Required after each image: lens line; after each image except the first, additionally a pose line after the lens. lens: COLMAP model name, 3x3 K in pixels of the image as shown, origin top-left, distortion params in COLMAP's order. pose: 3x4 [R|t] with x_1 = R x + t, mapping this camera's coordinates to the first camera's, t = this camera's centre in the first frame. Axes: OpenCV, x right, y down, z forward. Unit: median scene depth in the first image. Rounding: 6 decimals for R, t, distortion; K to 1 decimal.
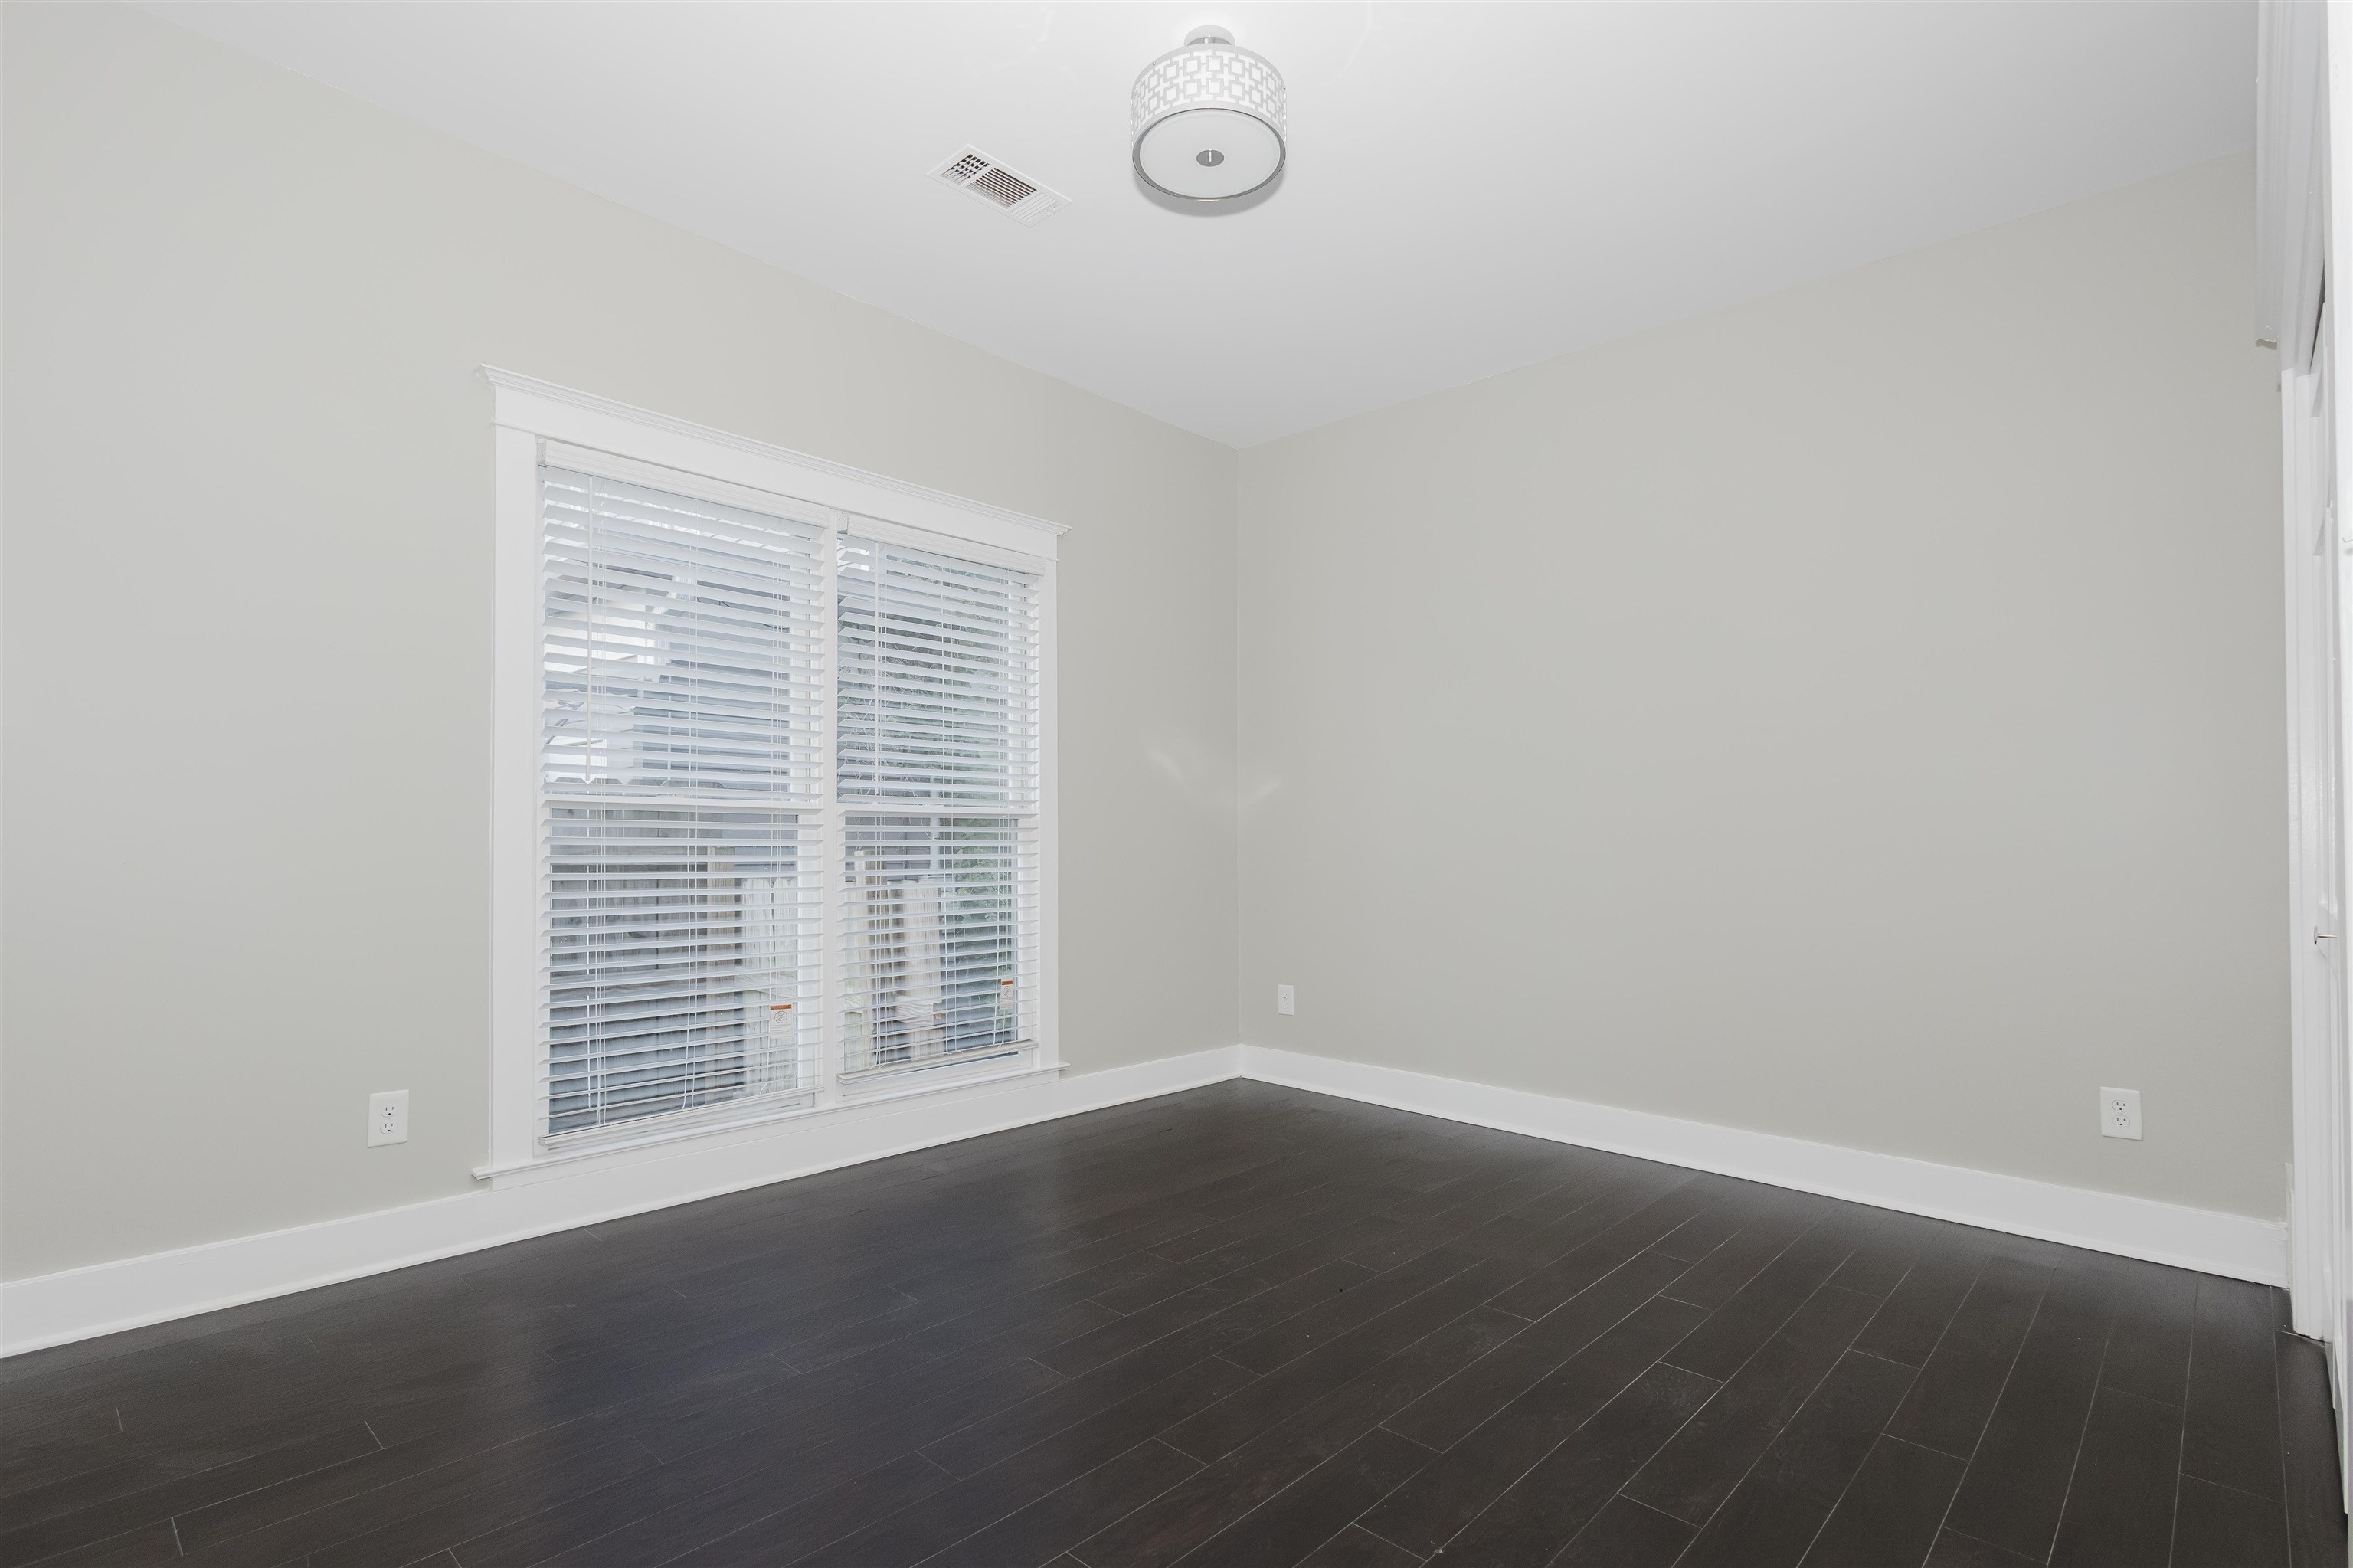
lens RADIAL K [[1135.0, 0, 1163.6], [0, 1135.0, 792.0], [0, 0, 1]] dist [-0.000643, 0.000358]
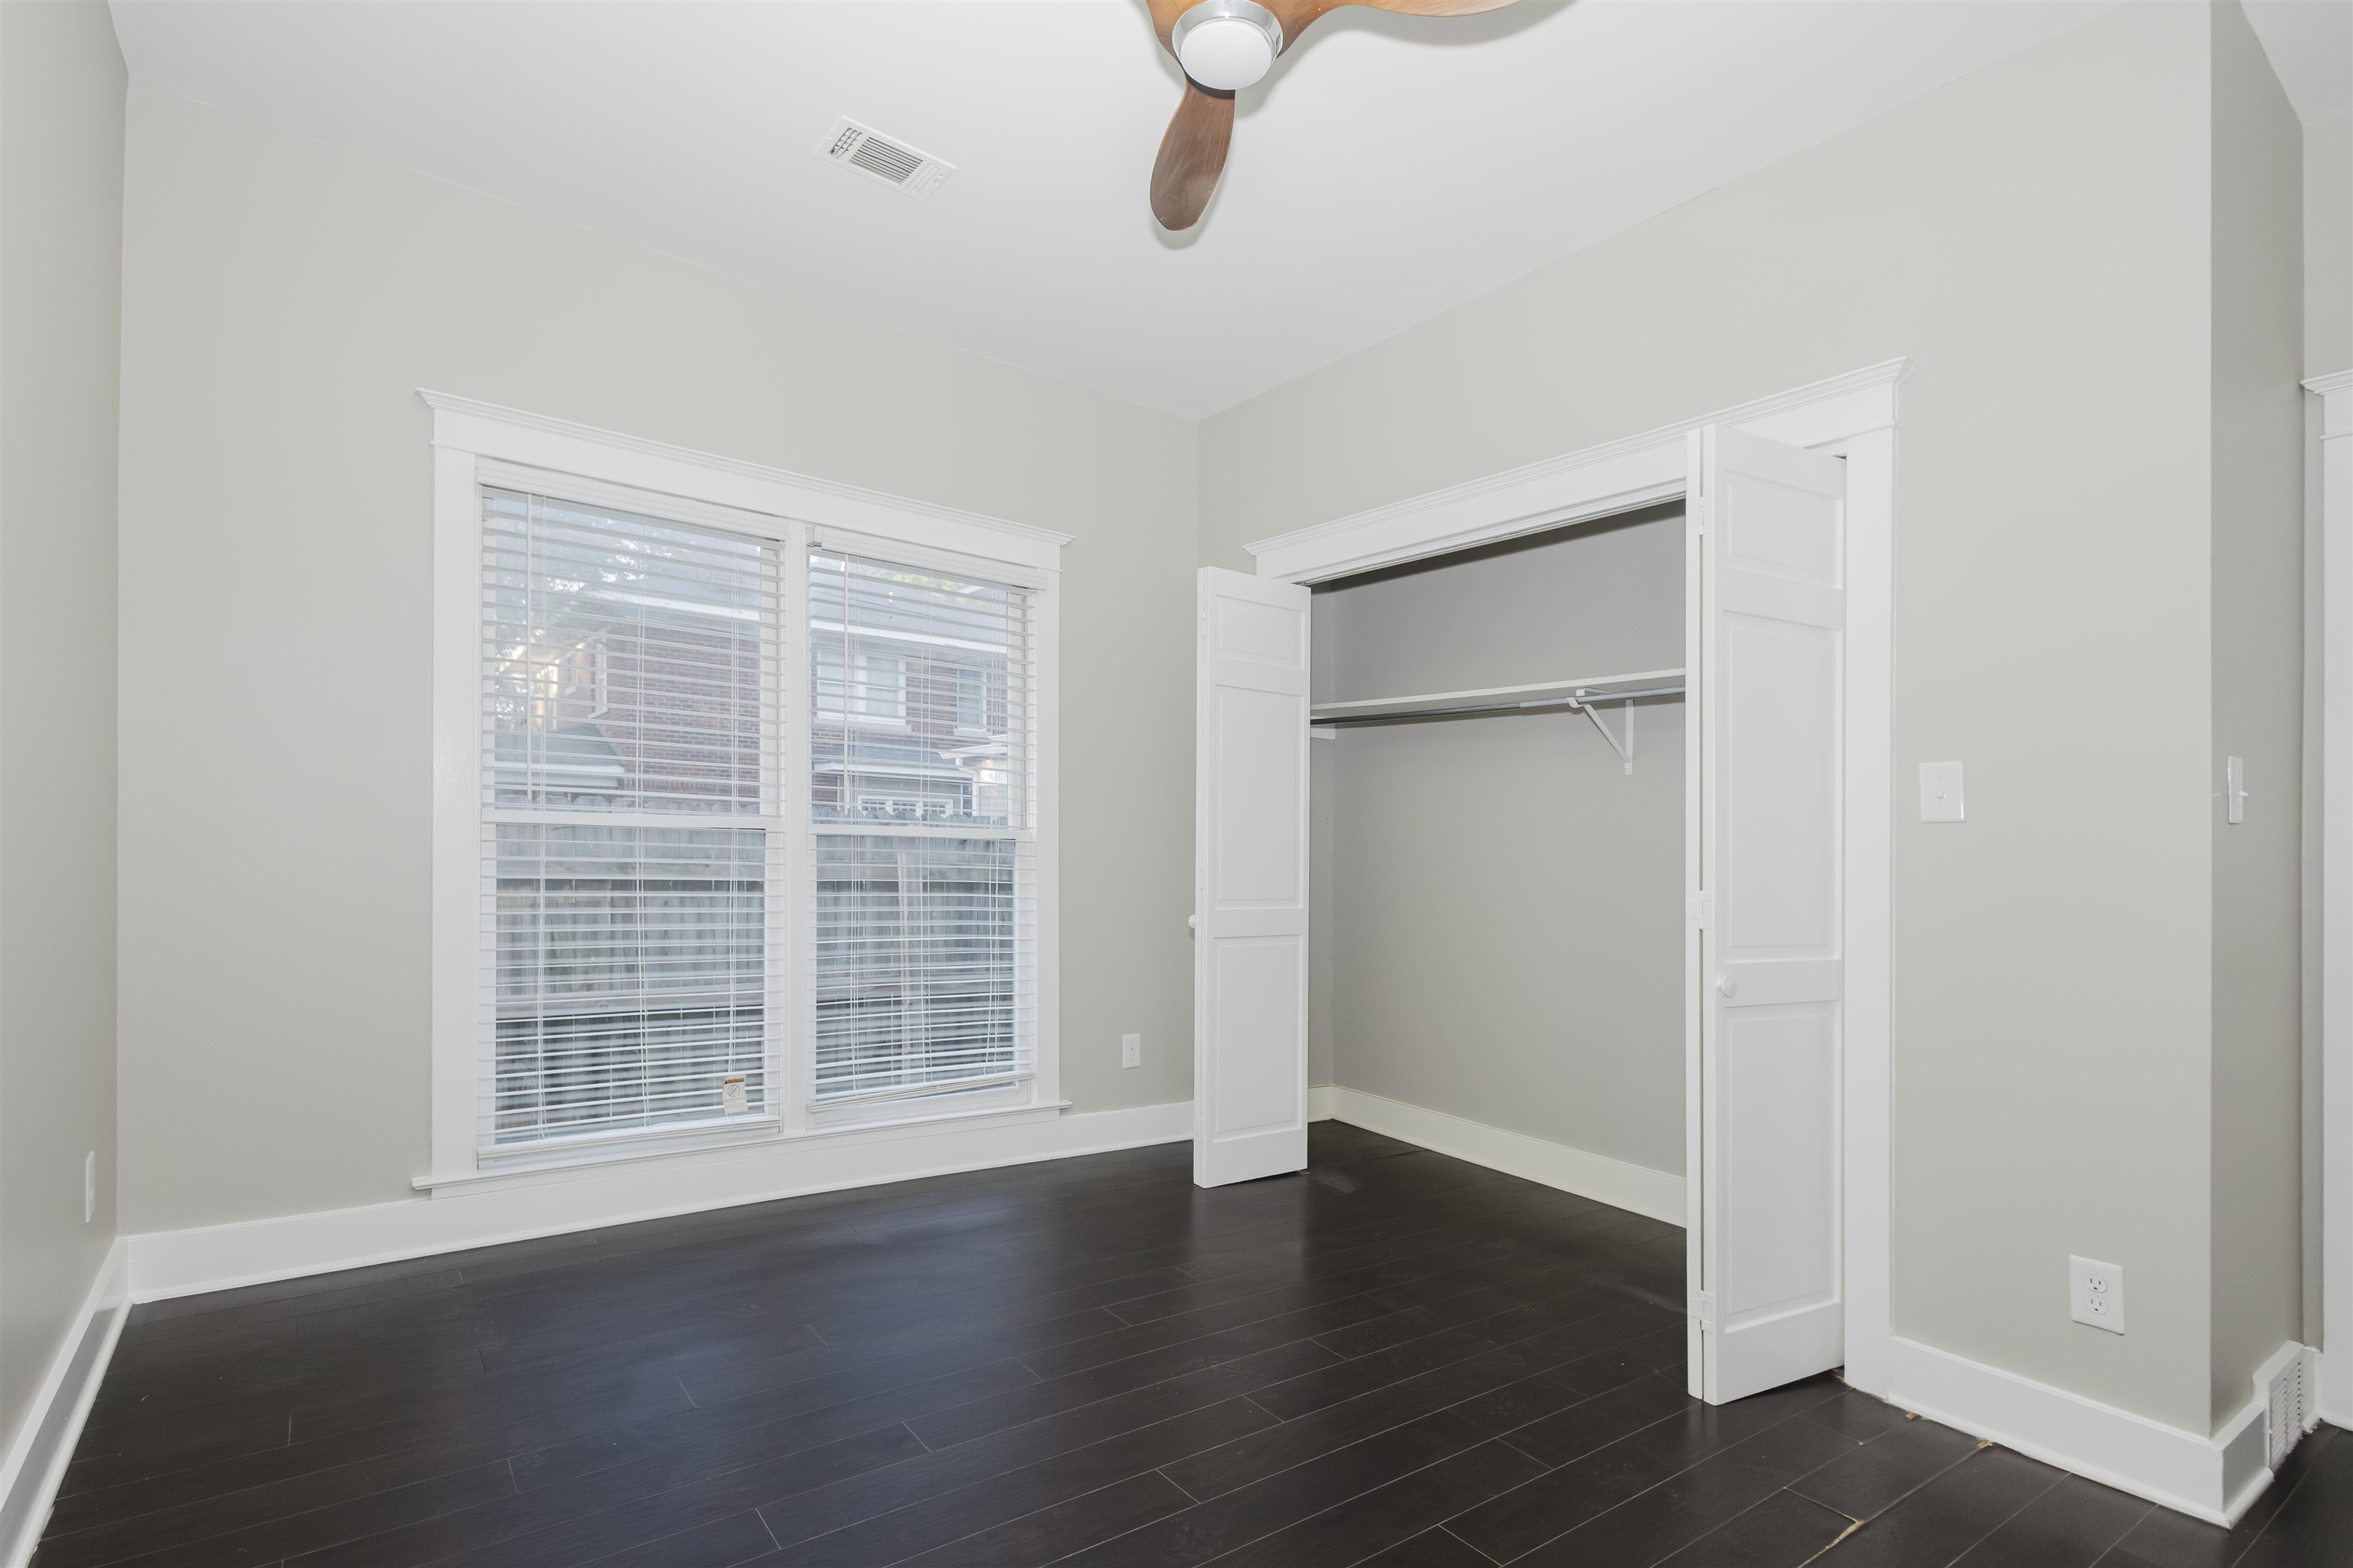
lens RADIAL K [[1135.0, 0, 1114.8], [0, 1135.0, 803.3], [0, 0, 1]] dist [-0.000643, 0.000358]
pose [[0.983311, 0.007449, -0.181777, 0.158621], [-0.009647, 0.999891, -0.011210, 0.001000], [0.181674, 0.012776, 0.983276, 0.091933]]
